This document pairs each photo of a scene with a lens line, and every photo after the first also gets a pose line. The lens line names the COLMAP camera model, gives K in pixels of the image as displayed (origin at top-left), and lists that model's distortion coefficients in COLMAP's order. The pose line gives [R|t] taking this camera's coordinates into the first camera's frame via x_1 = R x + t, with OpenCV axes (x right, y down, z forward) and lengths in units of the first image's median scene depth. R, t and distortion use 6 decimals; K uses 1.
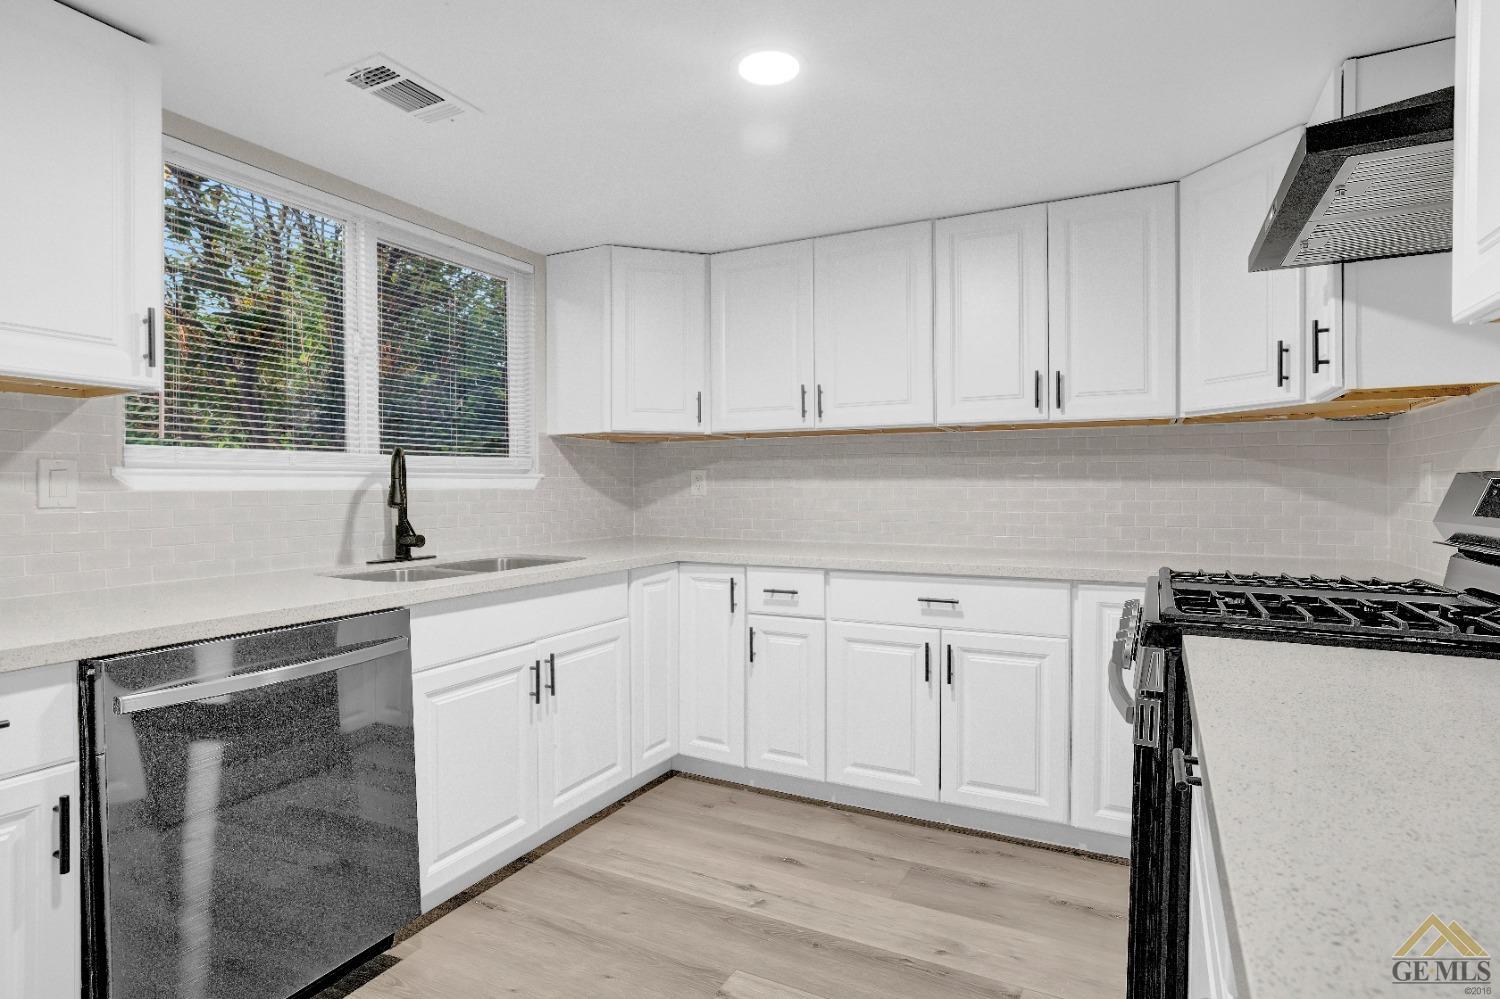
lens RADIAL K [[740.9, 0, 737.7], [0, 740.9, 503.1], [0, 0, 1]] dist [-0.023950, 0.007953]
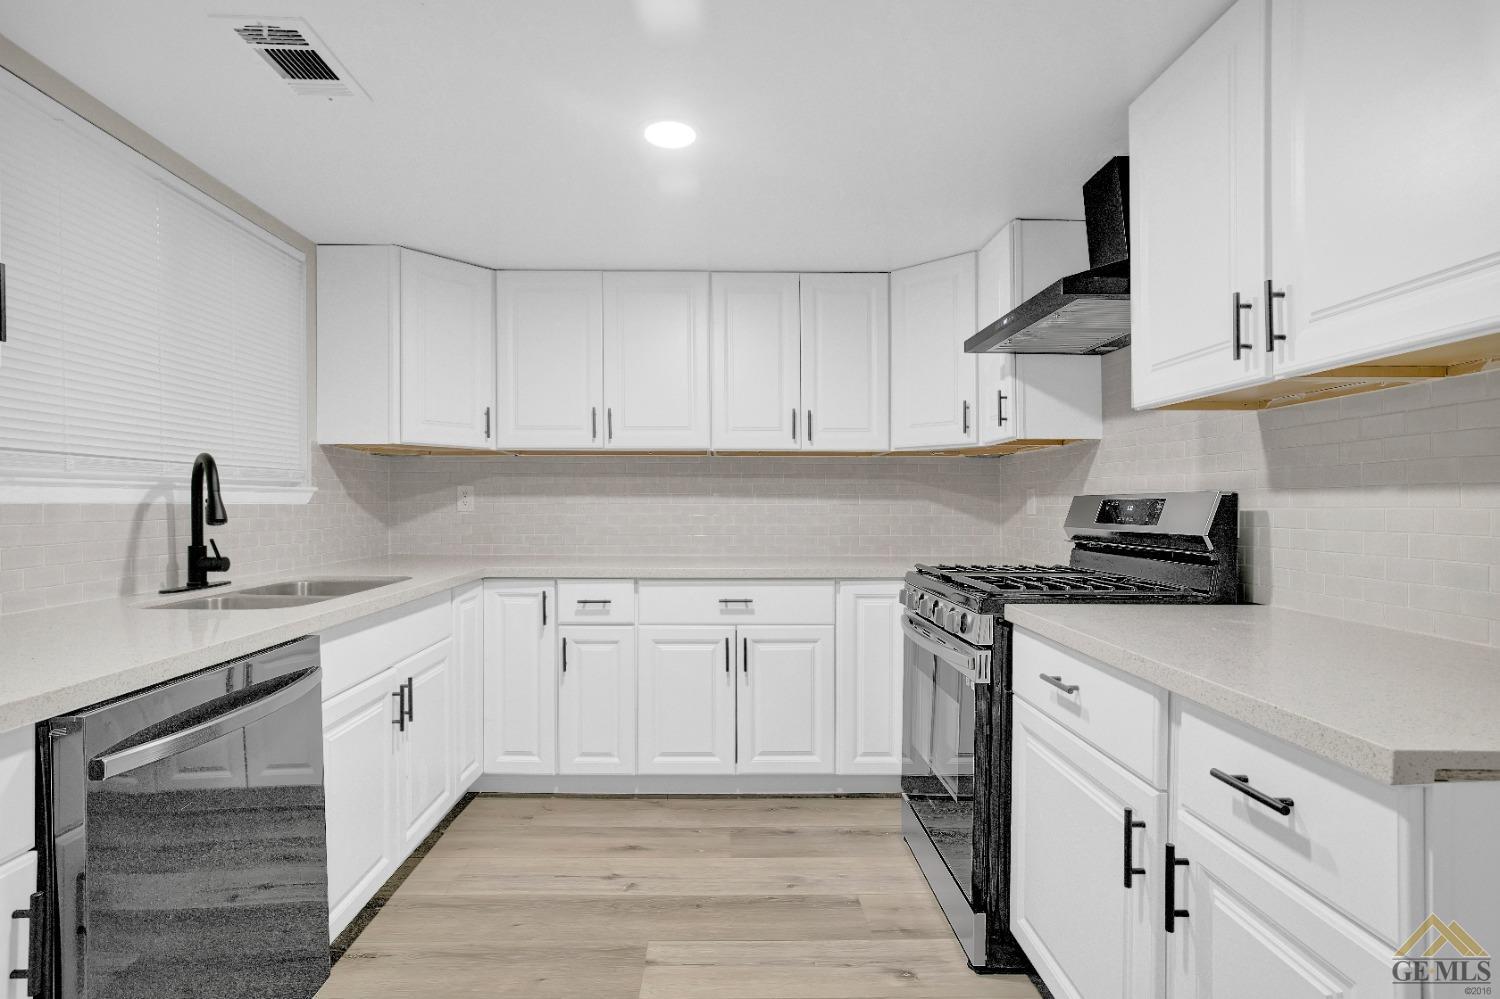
lens RADIAL K [[740.9, 0, 713.9], [0, 740.9, 506.0], [0, 0, 1]] dist [-0.023950, 0.007953]
pose [[0.883107, 0.002337, 0.469165, -0.296212], [0.006325, 0.999837, -0.016886, 0.001663], [-0.469128, 0.017880, 0.882949, -0.020269]]
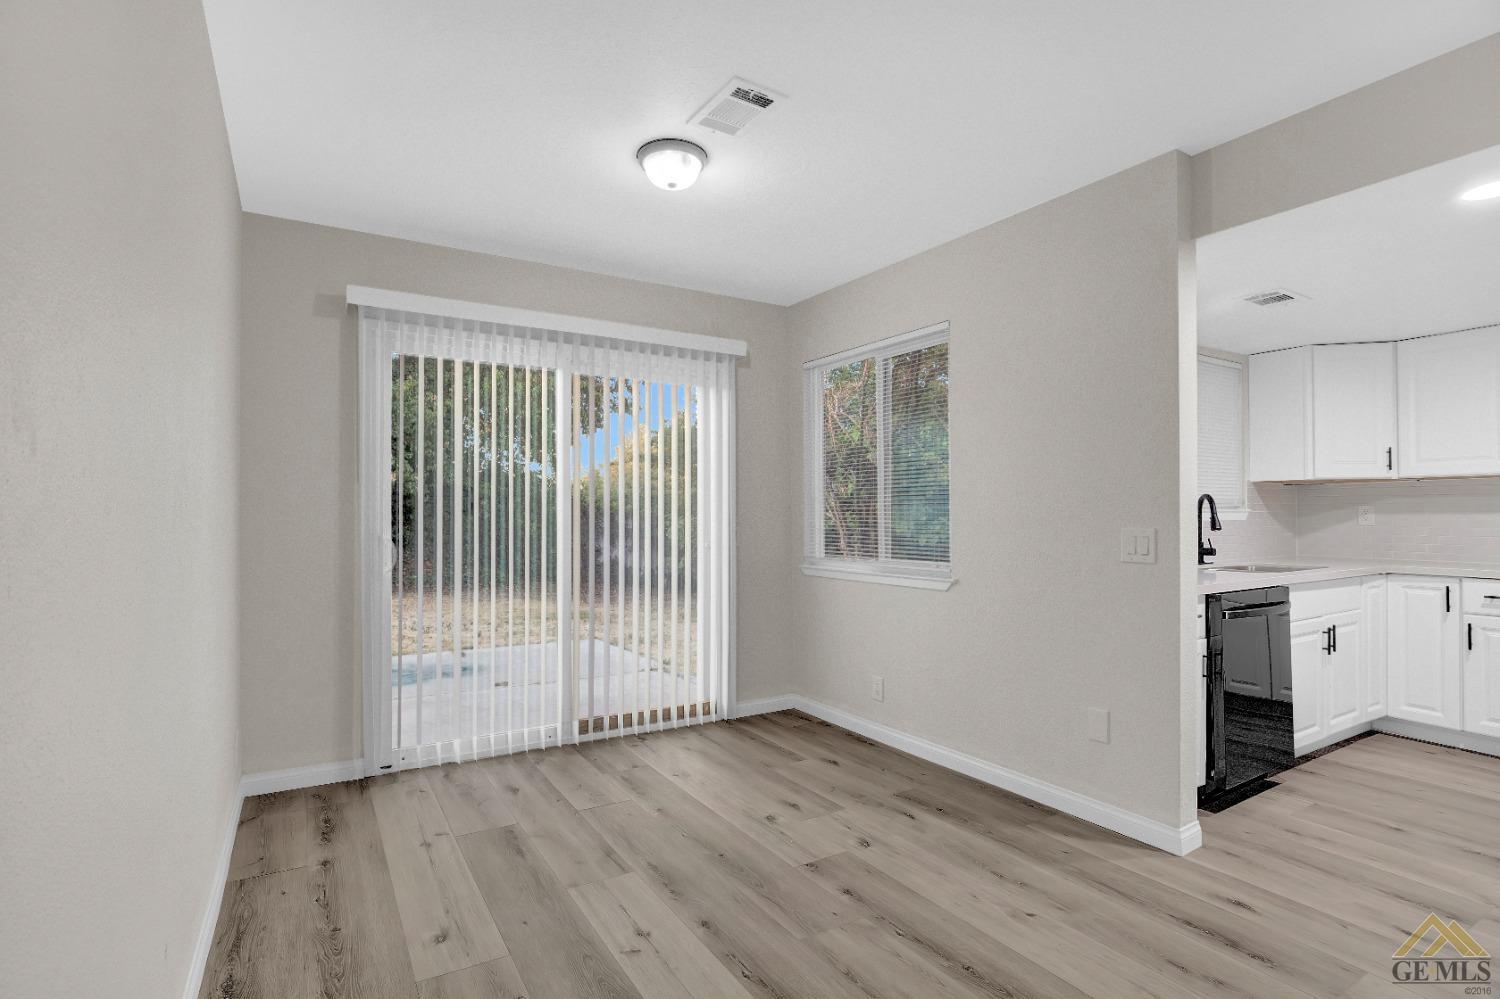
lens RADIAL K [[696.6, 0, 772.0], [0, 696.6, 518.6], [0, 0, 1]] dist [0.010183, 0.000146]
pose [[0.871798, -0.000652, -0.489864, -0.474597], [-0.008946, 0.999811, -0.017252, 0.011619], [0.489783, 0.019423, 0.871628, -0.752490]]
